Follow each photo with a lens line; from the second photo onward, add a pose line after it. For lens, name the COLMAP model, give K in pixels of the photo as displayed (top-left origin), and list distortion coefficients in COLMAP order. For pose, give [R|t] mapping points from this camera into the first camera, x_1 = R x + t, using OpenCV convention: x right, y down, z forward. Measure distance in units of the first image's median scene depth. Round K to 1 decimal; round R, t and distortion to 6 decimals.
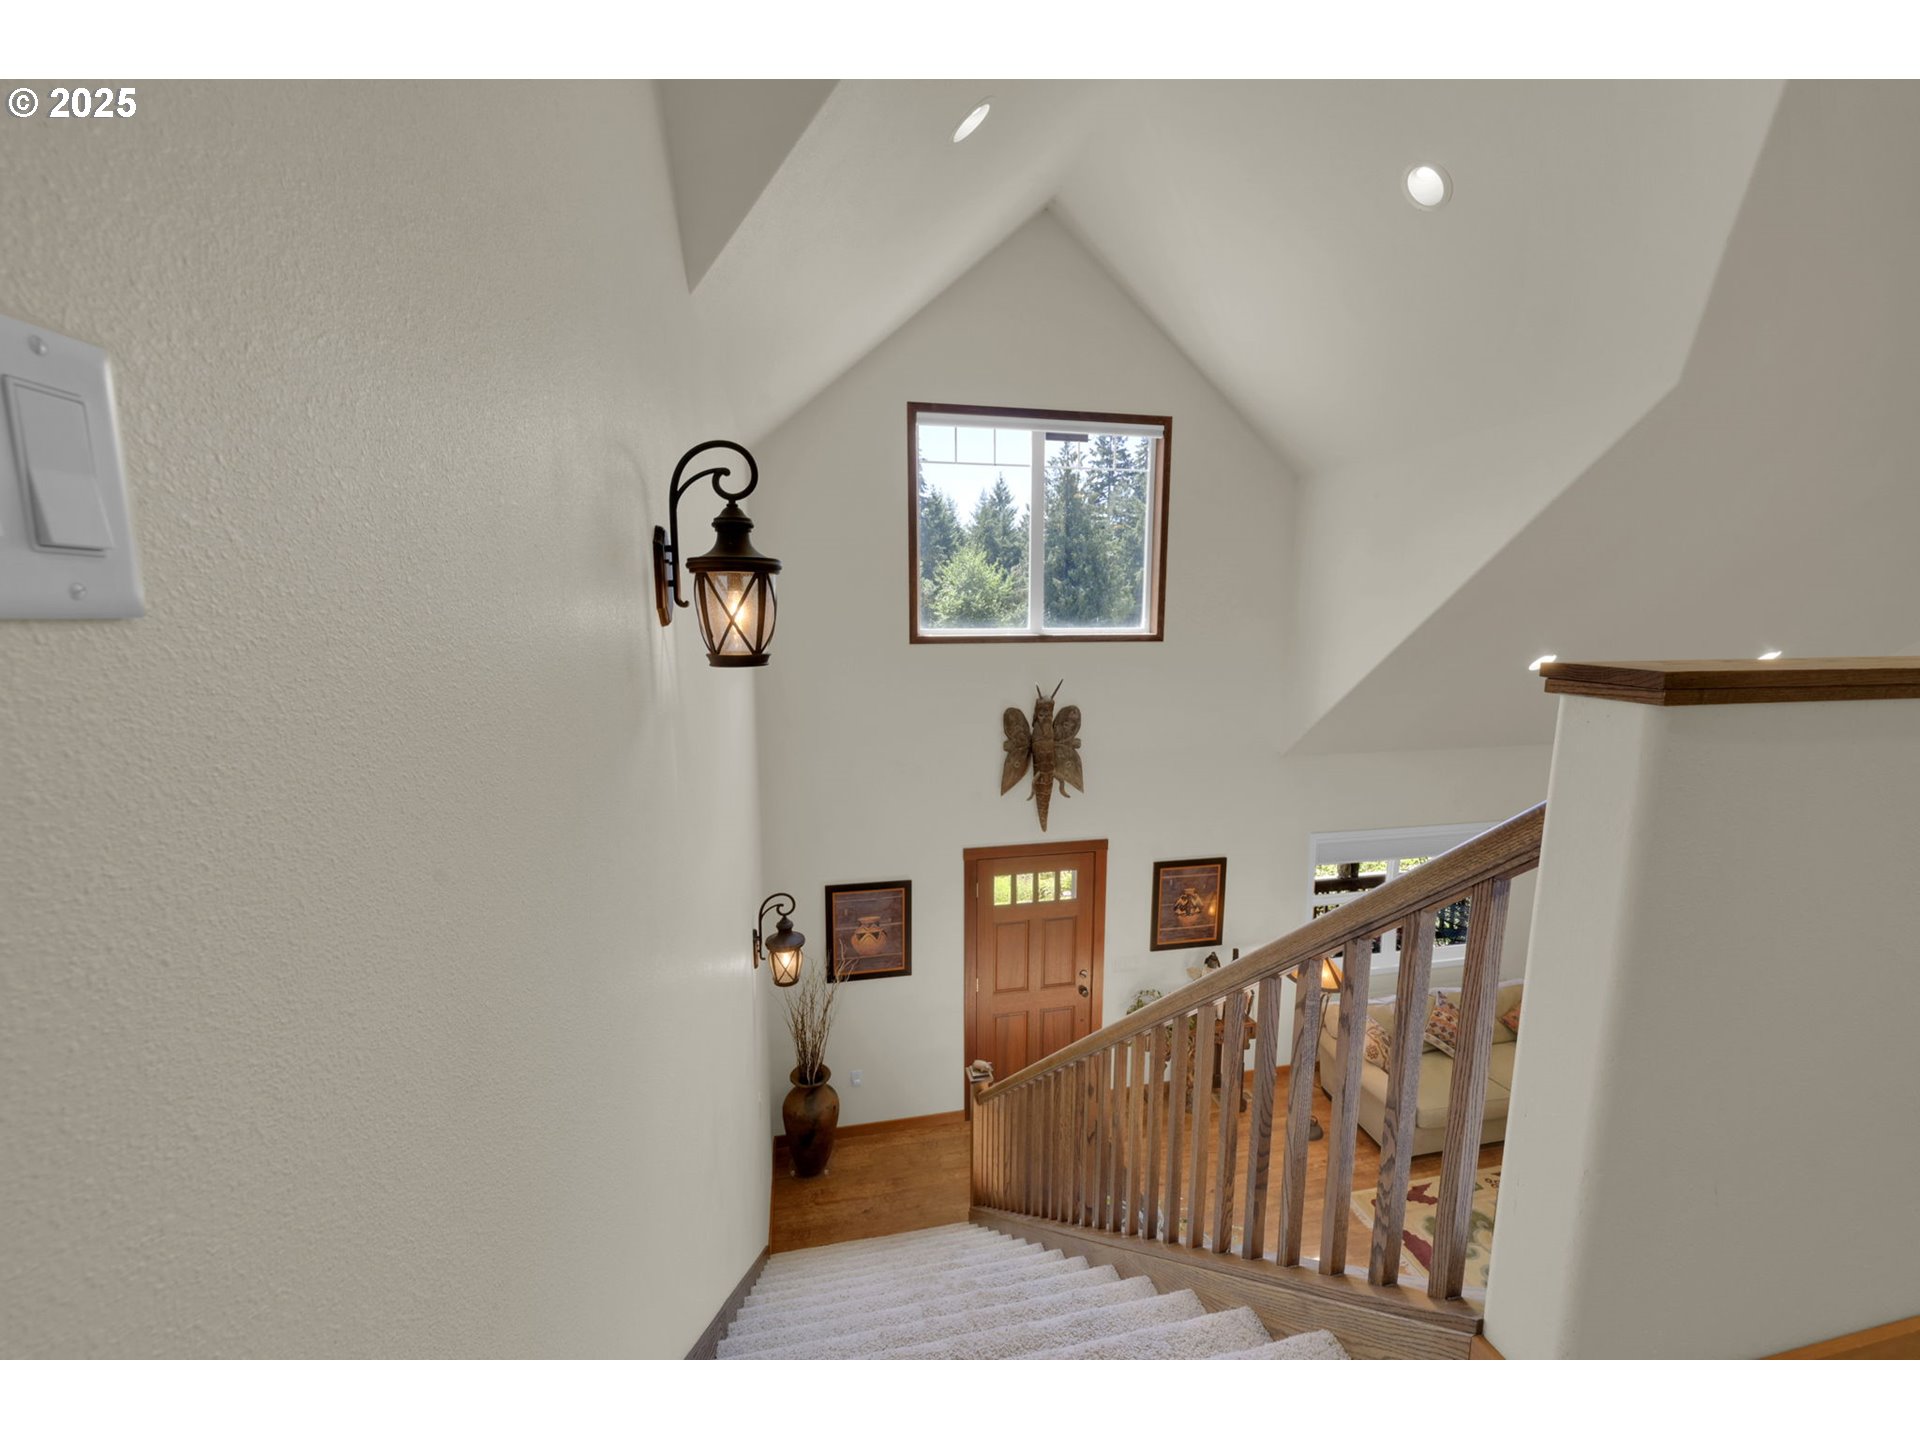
lens RADIAL K [[762.7, 0, 955.1], [0, 762.7, 721.3], [0, 0, 1]] dist [-0.001002, -0.000351]
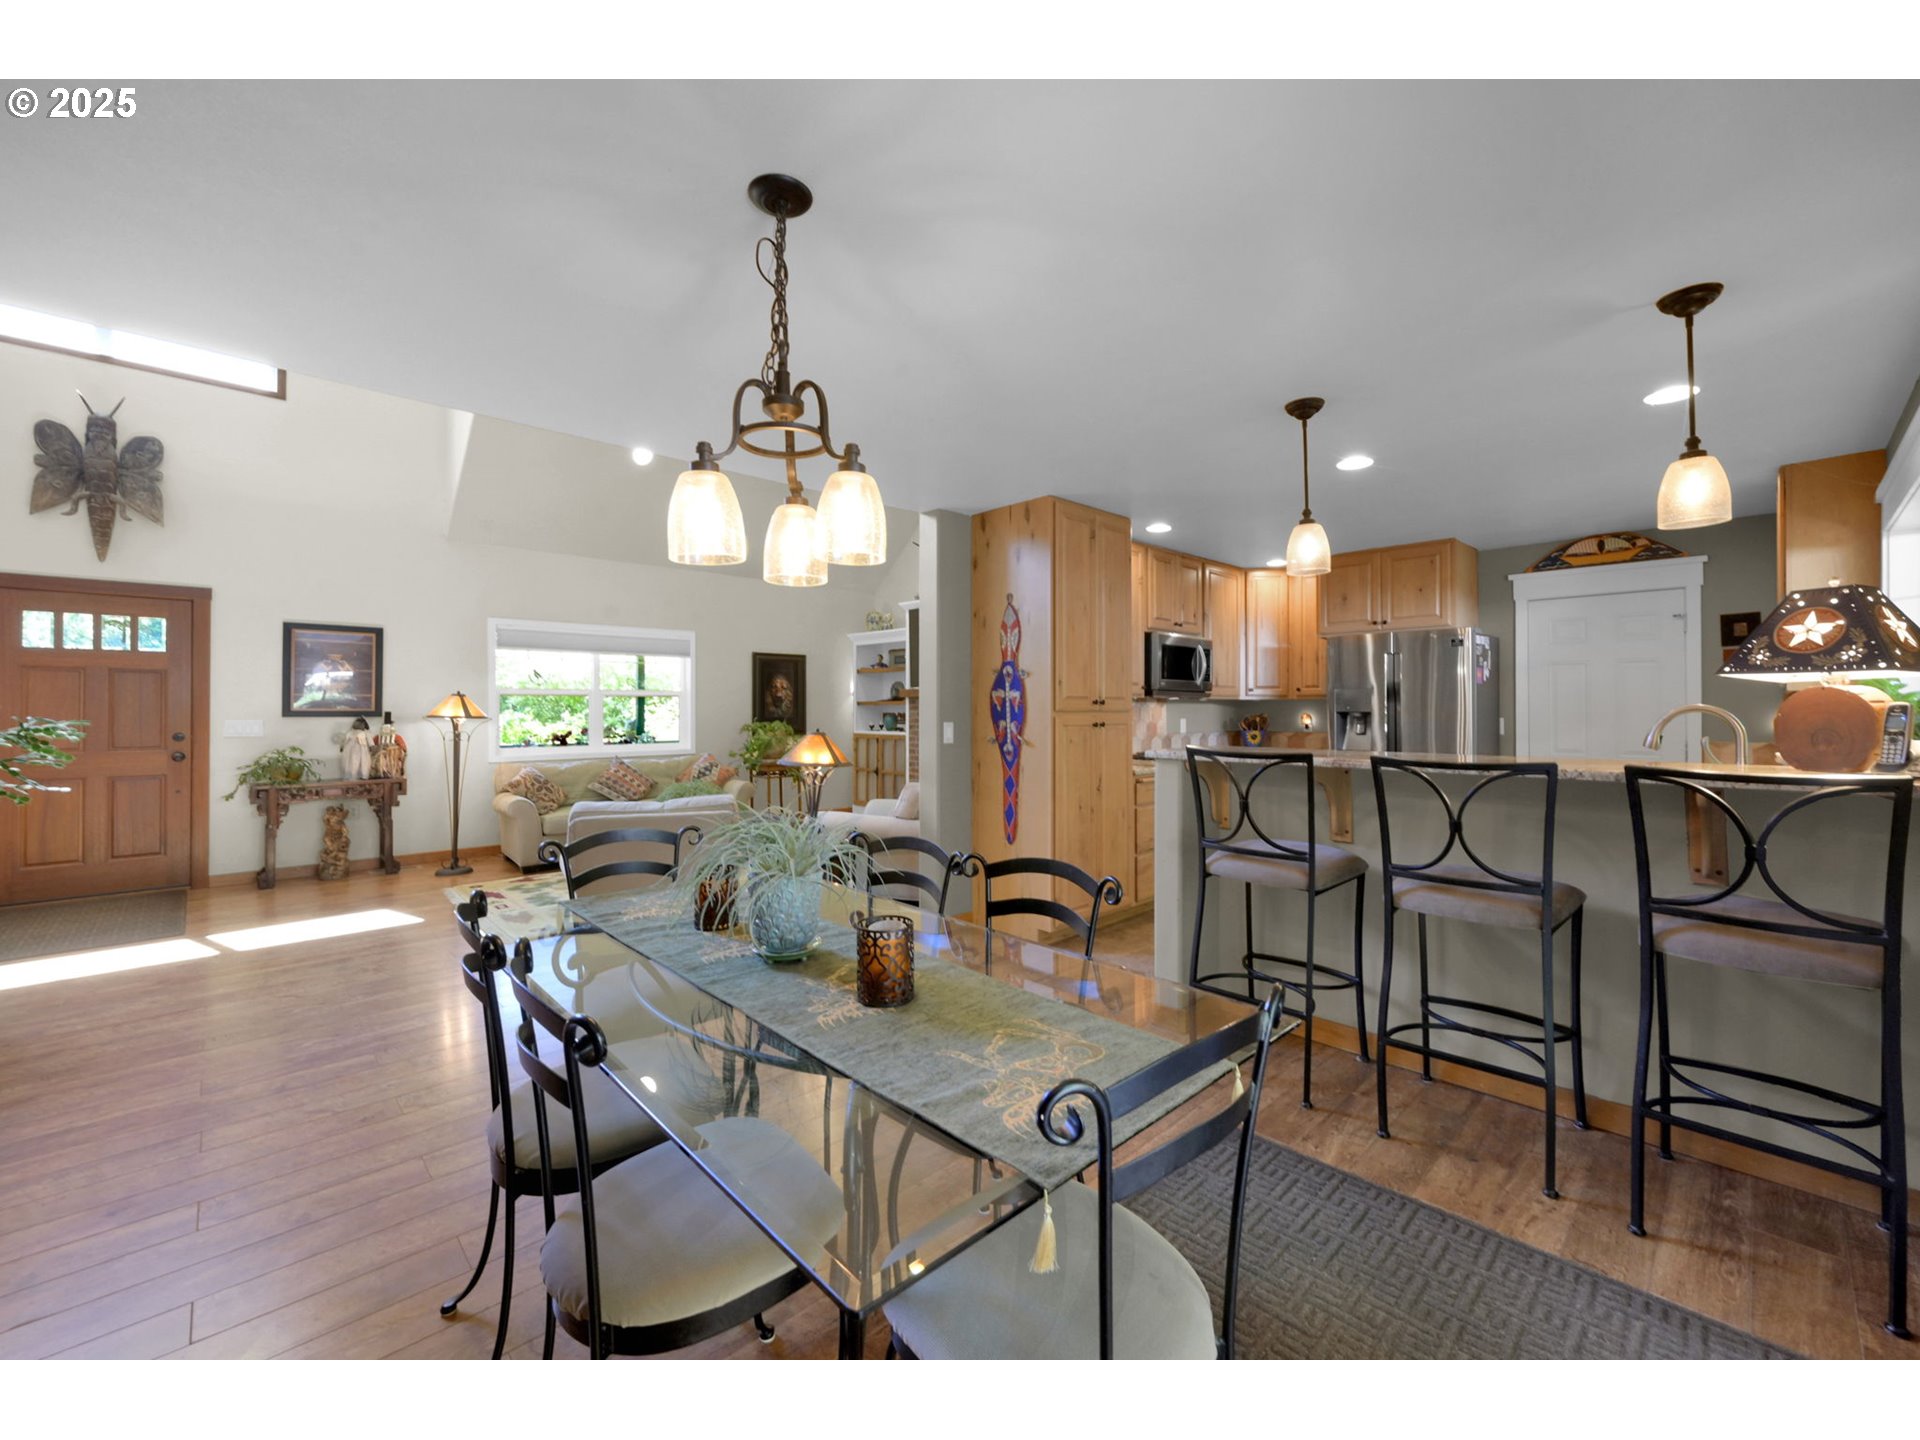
lens RADIAL K [[762.7, 0, 967.0], [0, 762.7, 704.9], [0, 0, 1]] dist [-0.001002, -0.000351]
pose [[0.847406, 0.005465, 0.530918, 0.511752], [0.073312, 0.989164, -0.127197, 0.505005], [-0.525860, 0.146710, 0.837823, -0.289859]]
